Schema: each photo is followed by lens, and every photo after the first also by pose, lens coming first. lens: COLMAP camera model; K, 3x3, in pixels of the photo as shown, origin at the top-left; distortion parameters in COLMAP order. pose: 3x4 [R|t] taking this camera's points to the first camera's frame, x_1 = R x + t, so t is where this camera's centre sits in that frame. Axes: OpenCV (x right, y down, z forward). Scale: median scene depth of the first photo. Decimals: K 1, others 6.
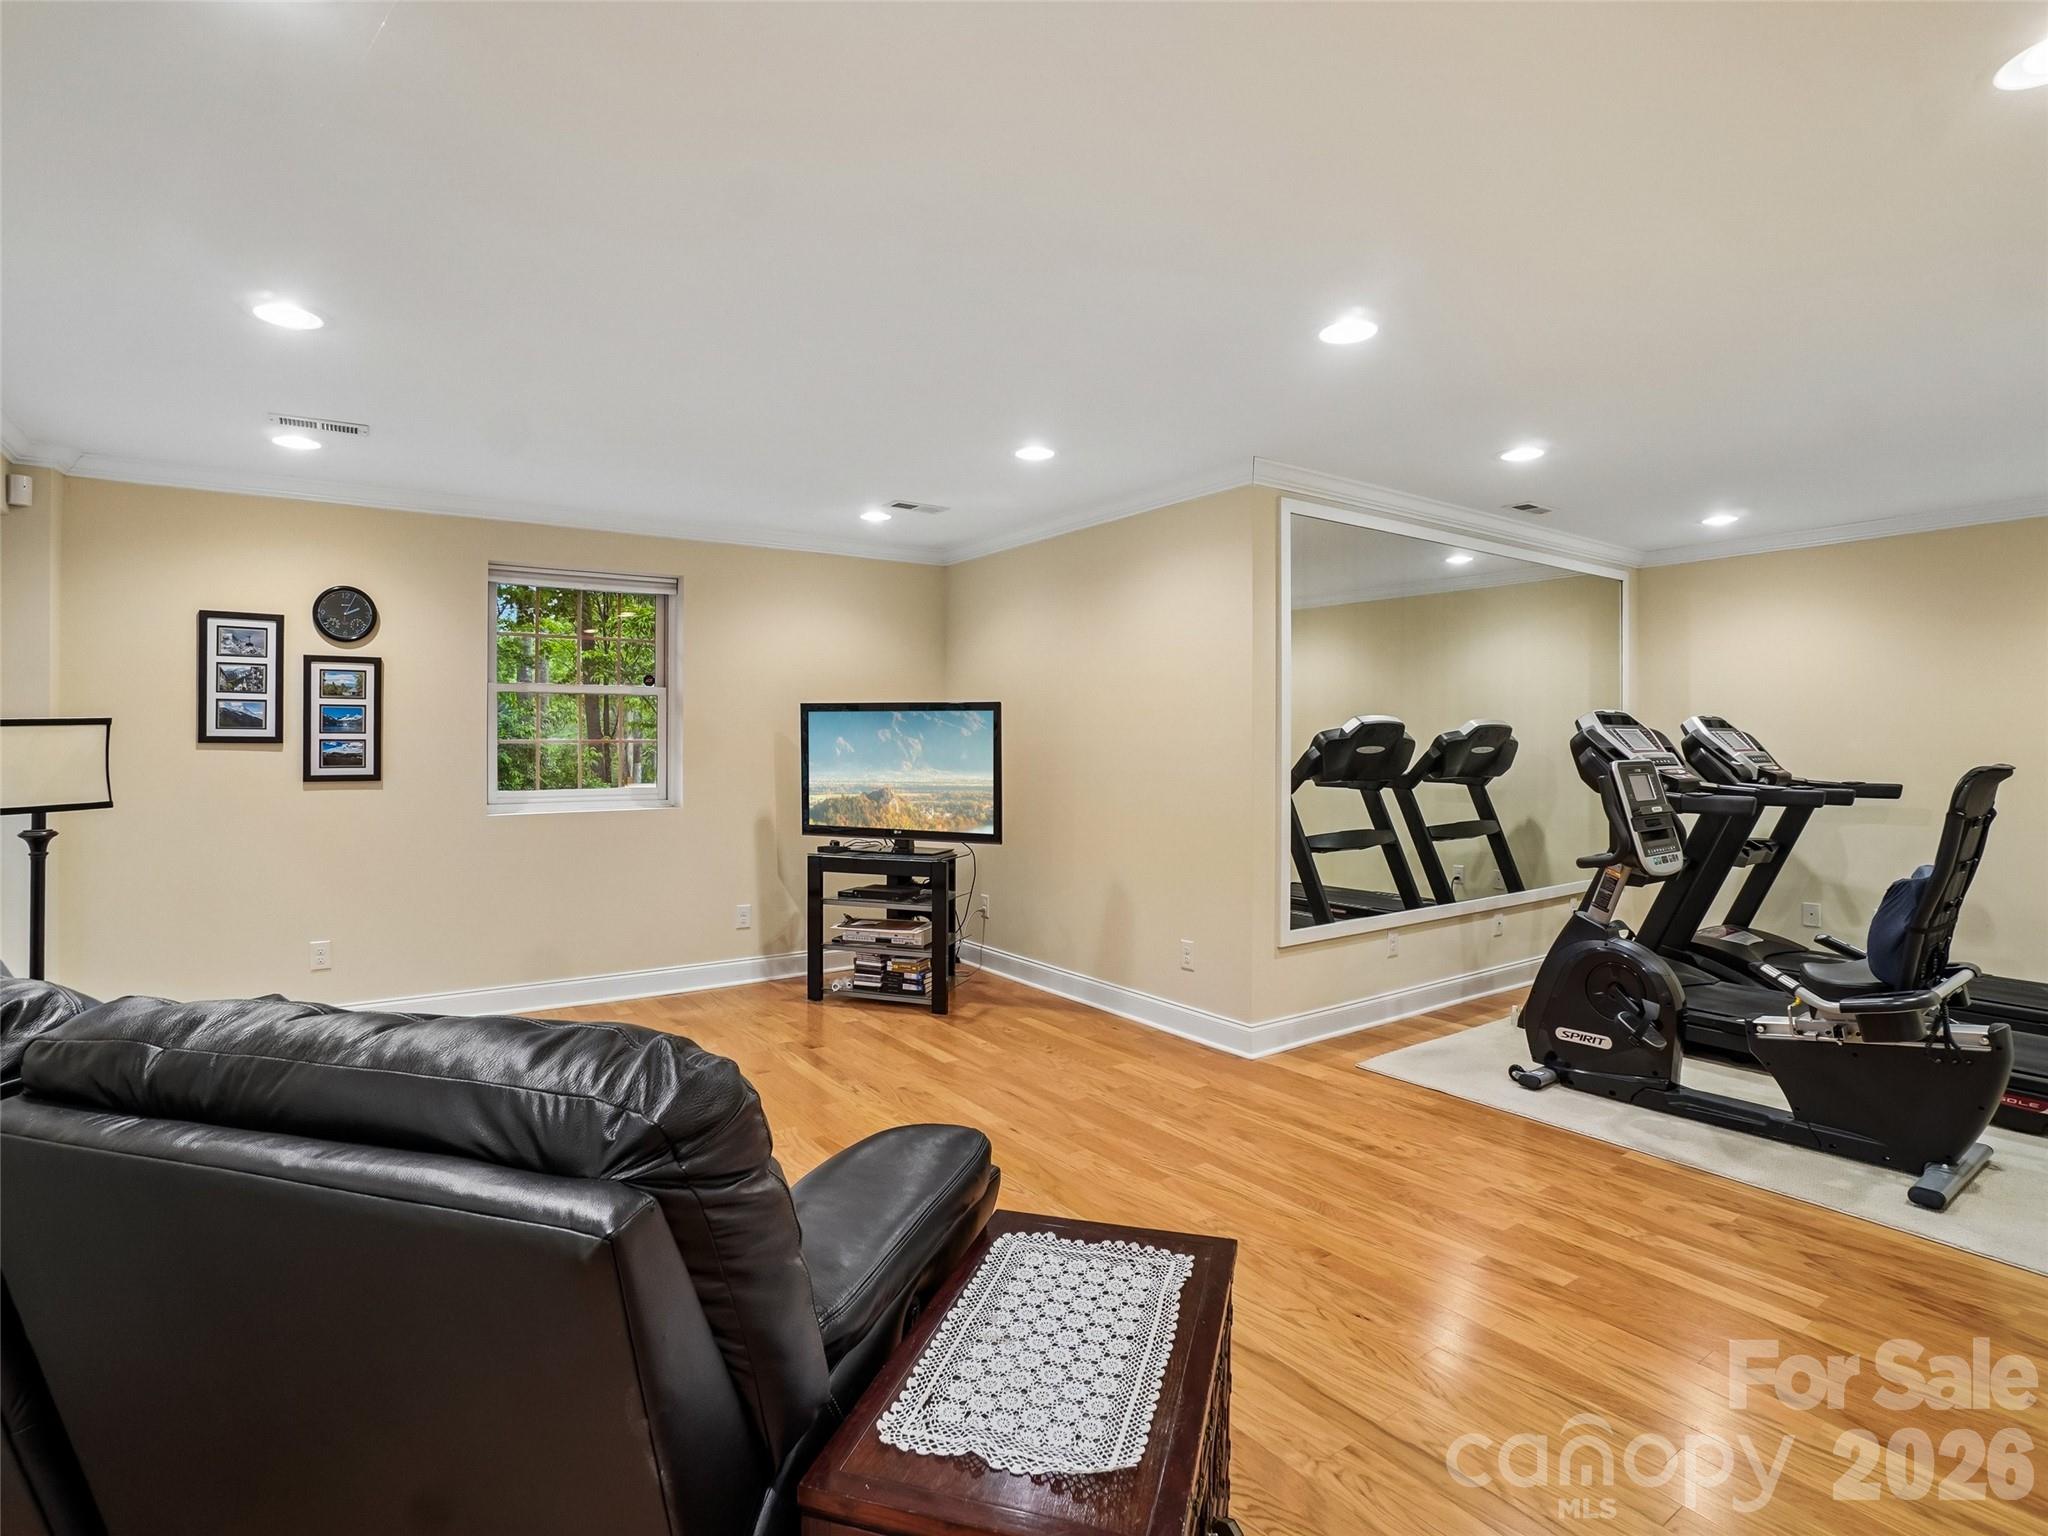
lens RADIAL K [[1013.2, 0, 1017.8], [0, 1013.2, 753.4], [0, 0, 1]] dist [-0.003017, -0.001168]
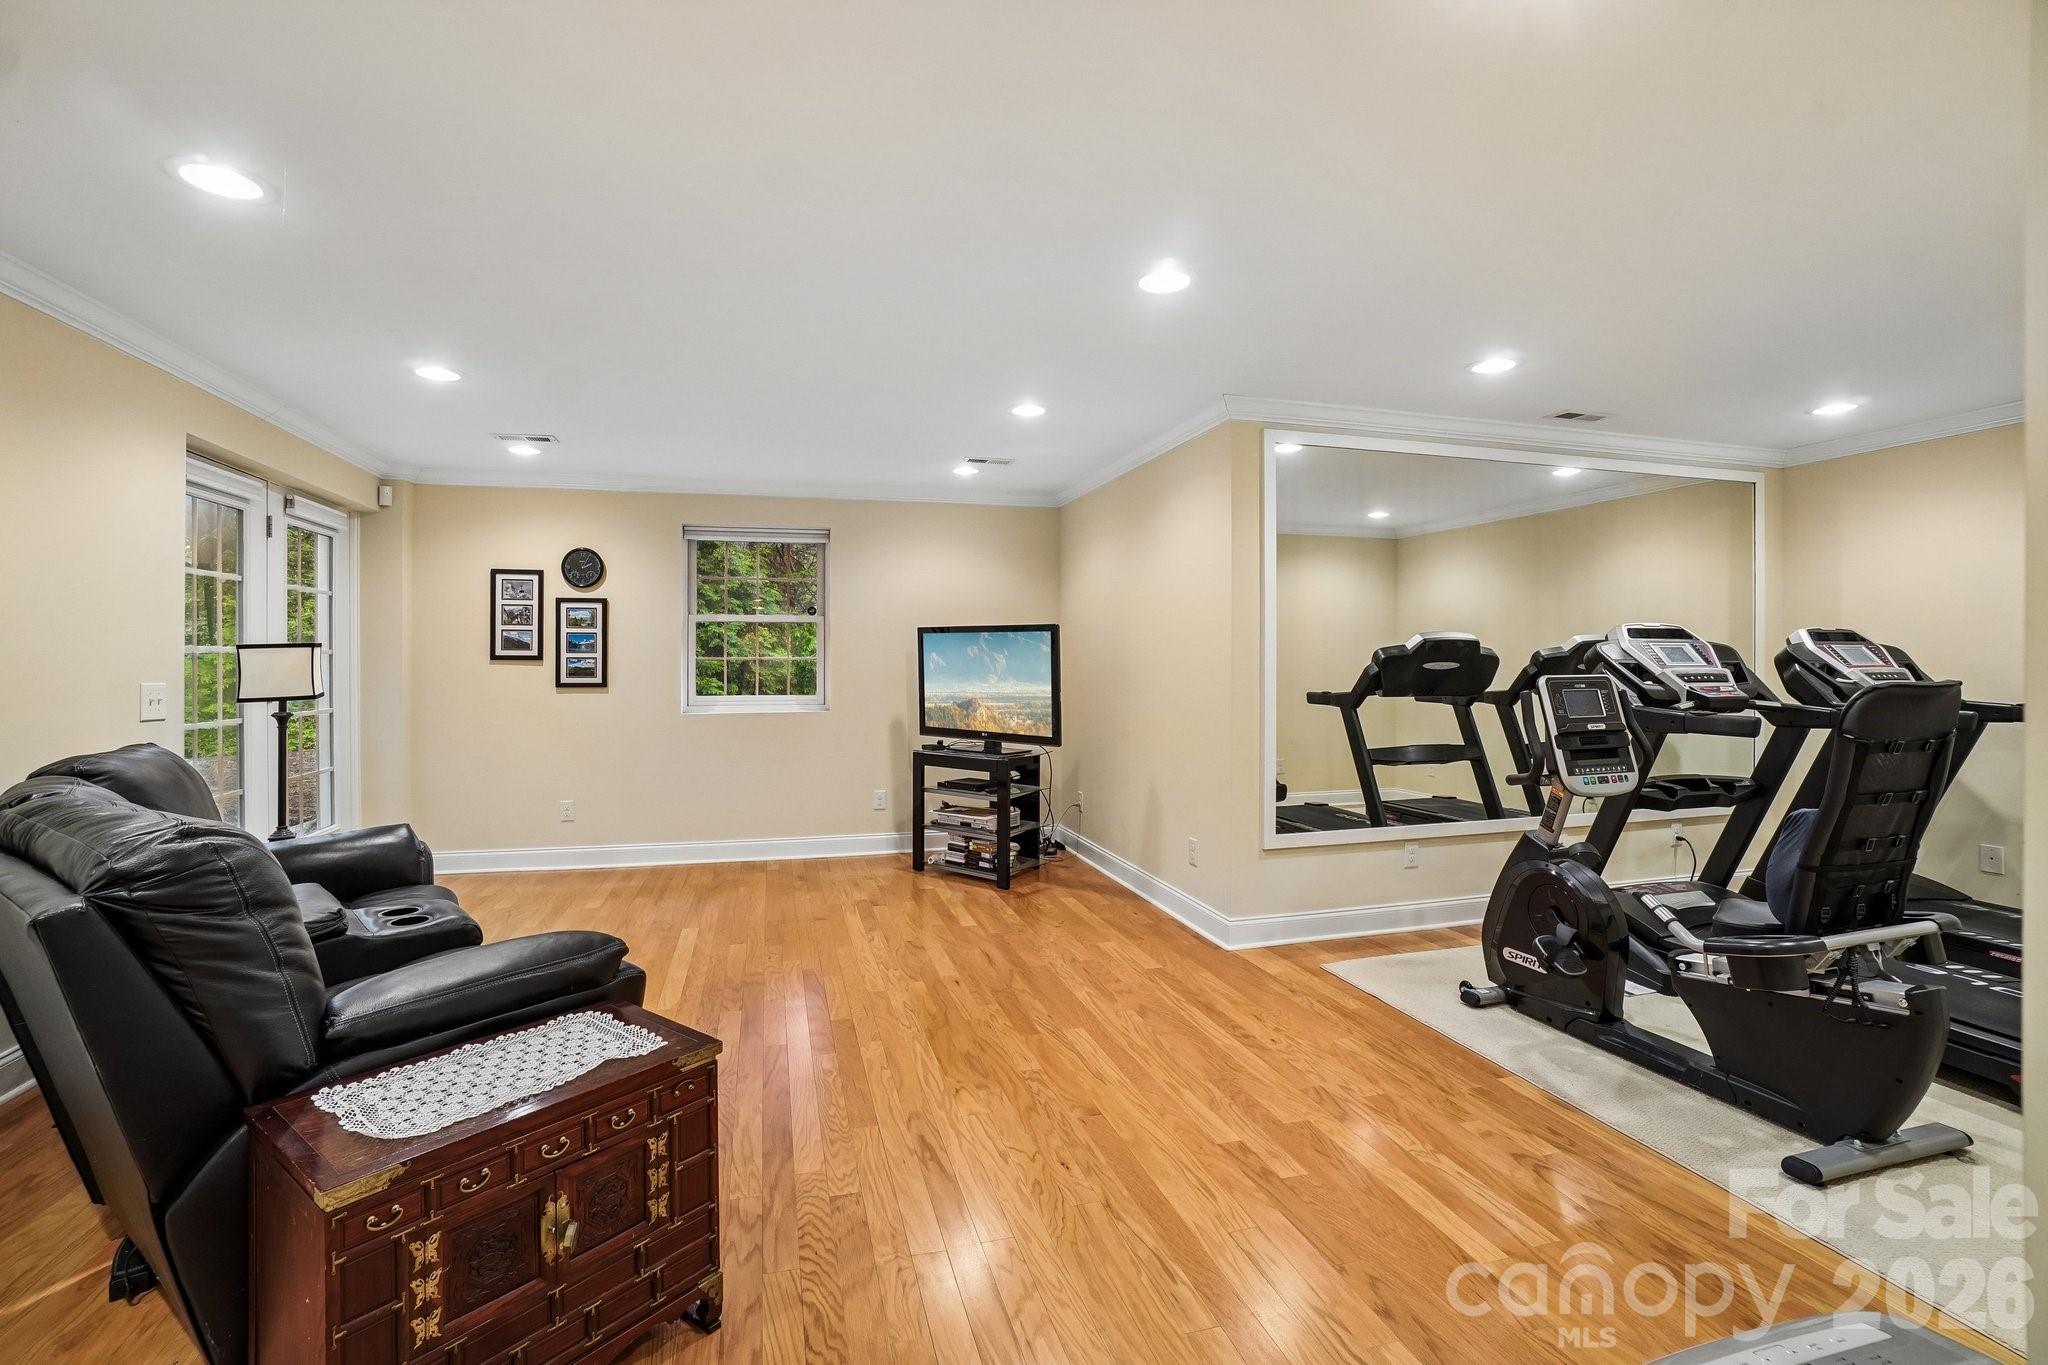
lens RADIAL K [[896.1, 0, 1026.7], [0, 896.1, 672.1], [0, 0, 1]] dist [-0.004497, 0.001825]
pose [[0.944844, 0.003159, -0.327505, 0.321453], [-0.003043, 0.999995, 0.000867, 0.003937], [0.327507, 0.000178, 0.944849, 0.024443]]
